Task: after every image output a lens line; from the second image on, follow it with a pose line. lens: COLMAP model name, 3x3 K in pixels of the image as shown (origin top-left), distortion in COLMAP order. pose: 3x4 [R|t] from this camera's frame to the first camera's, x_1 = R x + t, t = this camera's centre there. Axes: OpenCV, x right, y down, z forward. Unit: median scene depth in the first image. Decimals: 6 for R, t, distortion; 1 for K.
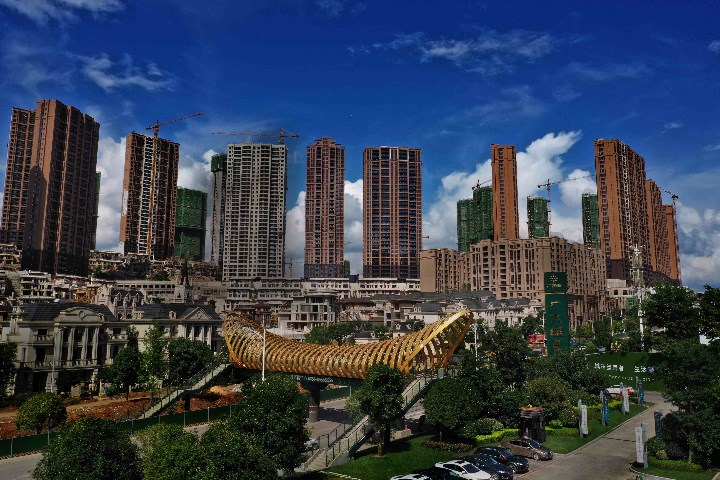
lens RADIAL K [[572.4, 0, 360.0], [0, 572.4, 240.0], [0, 0, 1]] dist [-0.004019, 0.000360]
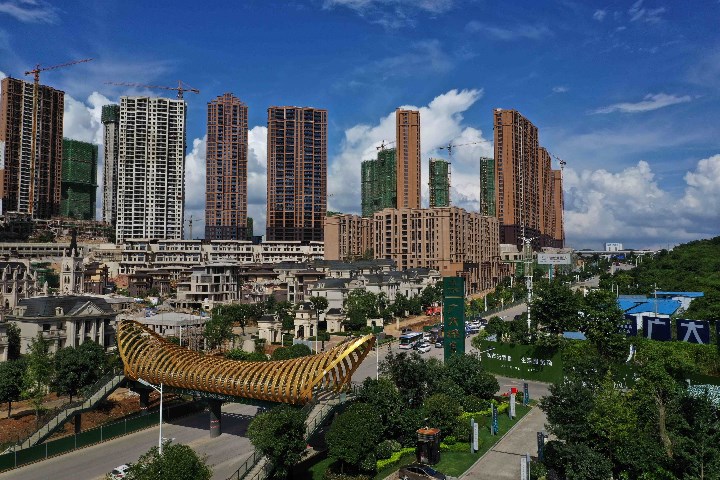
lens RADIAL K [[572.4, 0, 360.0], [0, 572.4, 240.0], [0, 0, 1]] dist [-0.004019, 0.000360]
pose [[0.985969, 0.006977, 0.166783, -0.000086], [-0.021222, 0.996258, 0.083778, -0.021714], [-0.165574, -0.086142, 0.982428, 0.003330]]
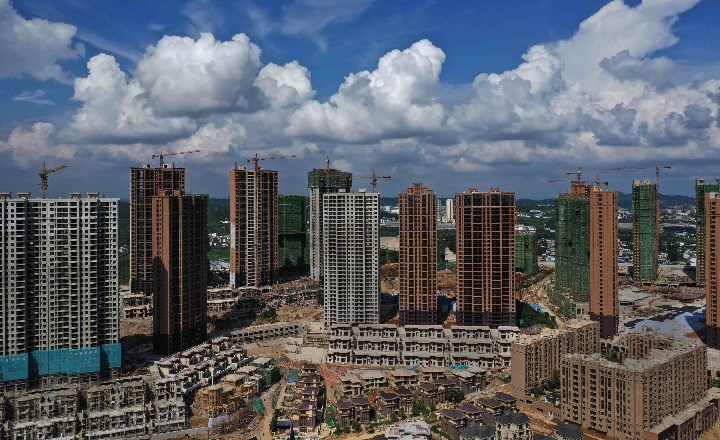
lens RADIAL K [[573.3, 0, 358.4], [0, 573.3, 159.2], [0, 0, 1]] dist [-0.029596, 0.003537]
pose [[0.985079, -0.011245, -0.171733, 0.012590], [0.035617, 0.989581, 0.139504, -0.390482], [0.168375, -0.143540, 0.975216, 0.003757]]
